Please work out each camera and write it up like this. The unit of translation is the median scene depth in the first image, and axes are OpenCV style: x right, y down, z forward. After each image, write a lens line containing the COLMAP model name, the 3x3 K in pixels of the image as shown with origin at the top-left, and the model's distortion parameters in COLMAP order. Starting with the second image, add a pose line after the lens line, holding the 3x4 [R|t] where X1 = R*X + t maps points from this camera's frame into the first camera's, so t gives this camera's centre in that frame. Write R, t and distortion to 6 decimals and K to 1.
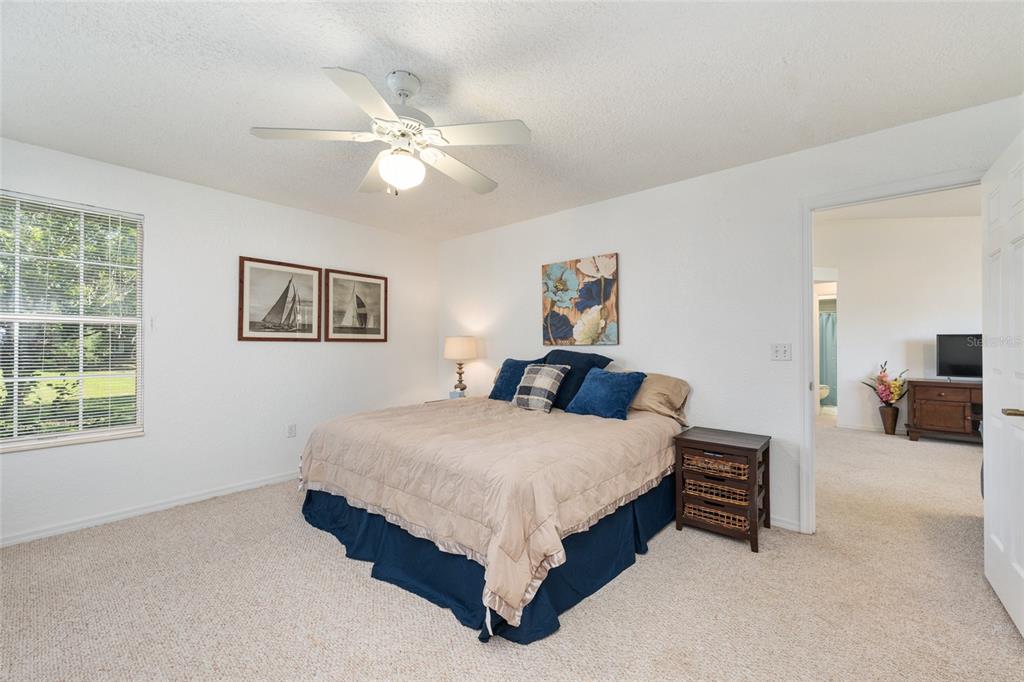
lens RADIAL K [[408.1, 0, 515.4], [0, 408.1, 341.4], [0, 0, 1]] dist [-0.003497, 0.000293]
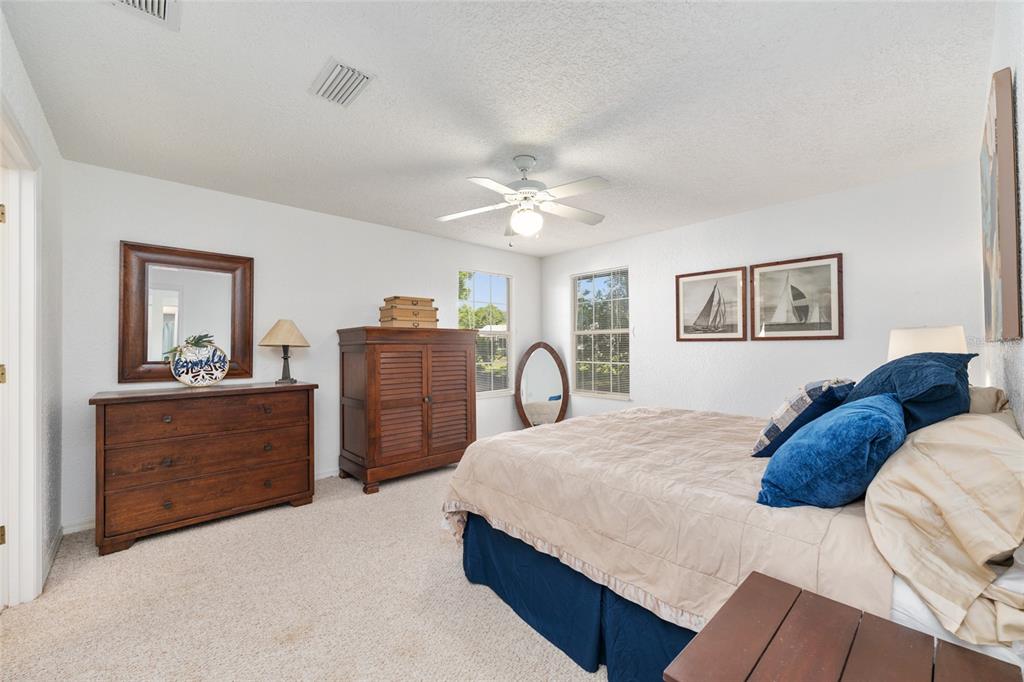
lens RADIAL K [[408.1, 0, 517.9], [0, 408.1, 342.5], [0, 0, 1]] dist [-0.003497, 0.000293]
pose [[-0.136644, -0.008549, -0.990583, 0.577236], [0.015855, 0.999816, -0.010816, 0.006379], [0.990493, -0.017184, -0.136483, 0.589864]]
